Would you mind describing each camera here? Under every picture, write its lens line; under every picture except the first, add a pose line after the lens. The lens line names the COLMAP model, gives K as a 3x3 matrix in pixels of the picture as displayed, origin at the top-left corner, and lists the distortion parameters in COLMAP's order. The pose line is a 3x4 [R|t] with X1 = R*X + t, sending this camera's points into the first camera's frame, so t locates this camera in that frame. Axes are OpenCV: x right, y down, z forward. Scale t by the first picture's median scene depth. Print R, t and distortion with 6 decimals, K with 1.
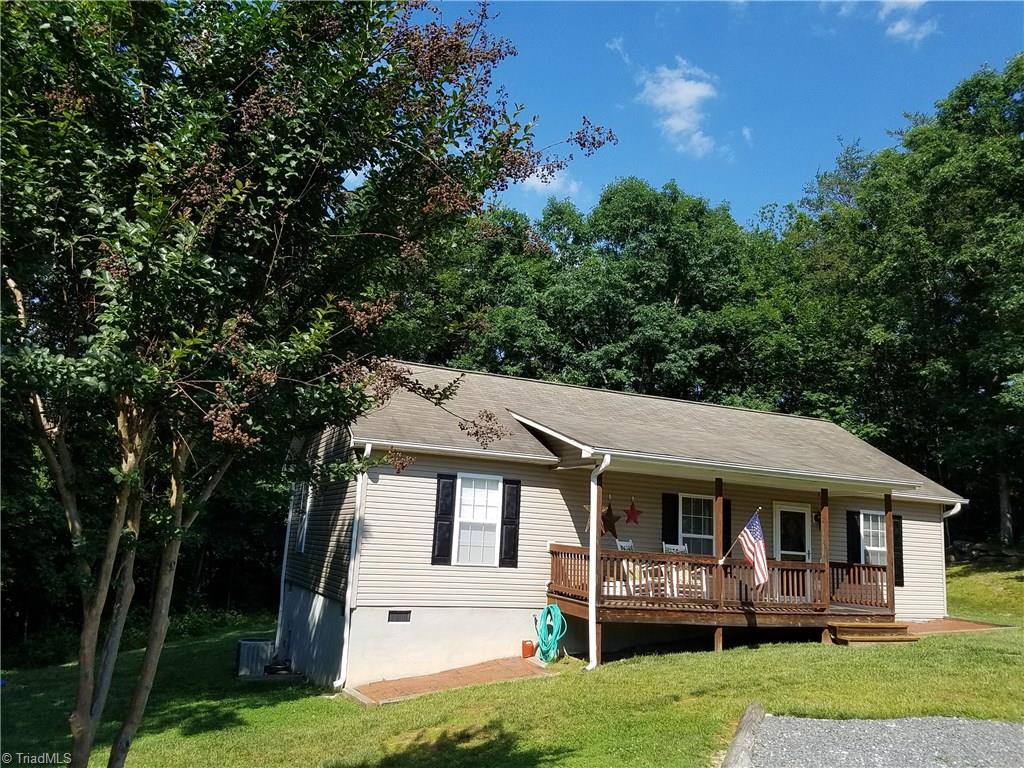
lens RADIAL K [[812.5, 0, 487.4], [0, 812.5, 404.6], [0, 0, 1]] dist [0.181752, -0.278360]
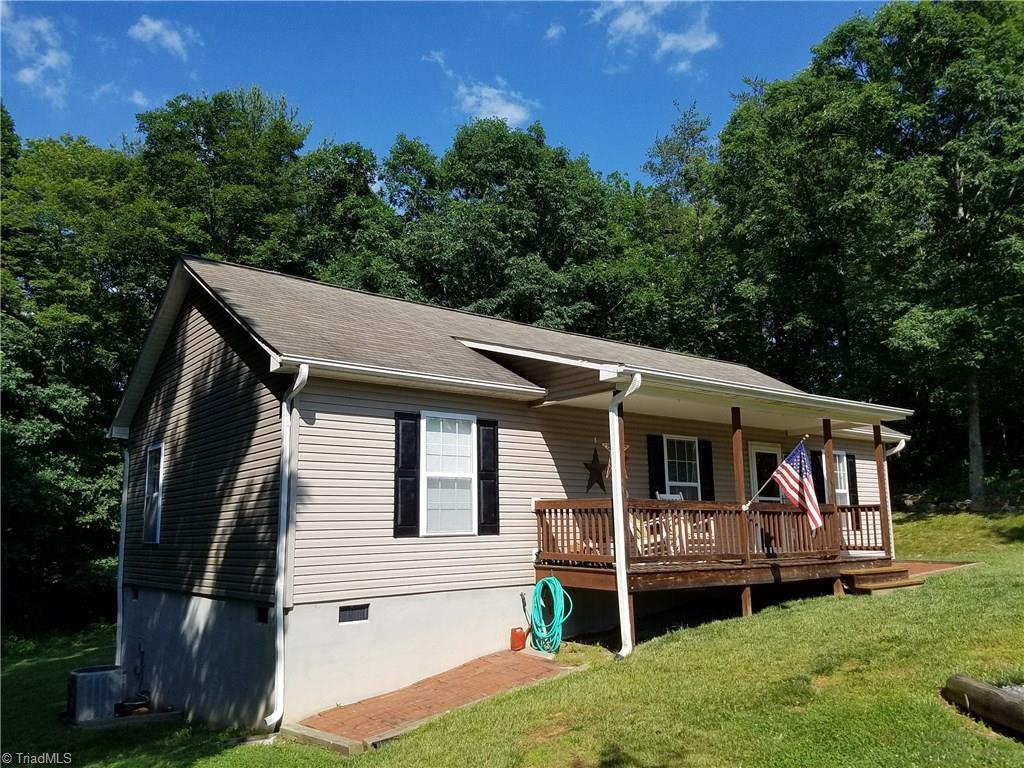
lens RADIAL K [[812.5, 0, 527.2], [0, 812.5, 419.6], [0, 0, 1]] dist [0.181752, -0.278360]
pose [[0.957104, -0.030097, 0.288178, -0.141015], [0.021088, 0.999189, 0.034316, 0.062577], [-0.288977, -0.026767, 0.956962, 0.252346]]
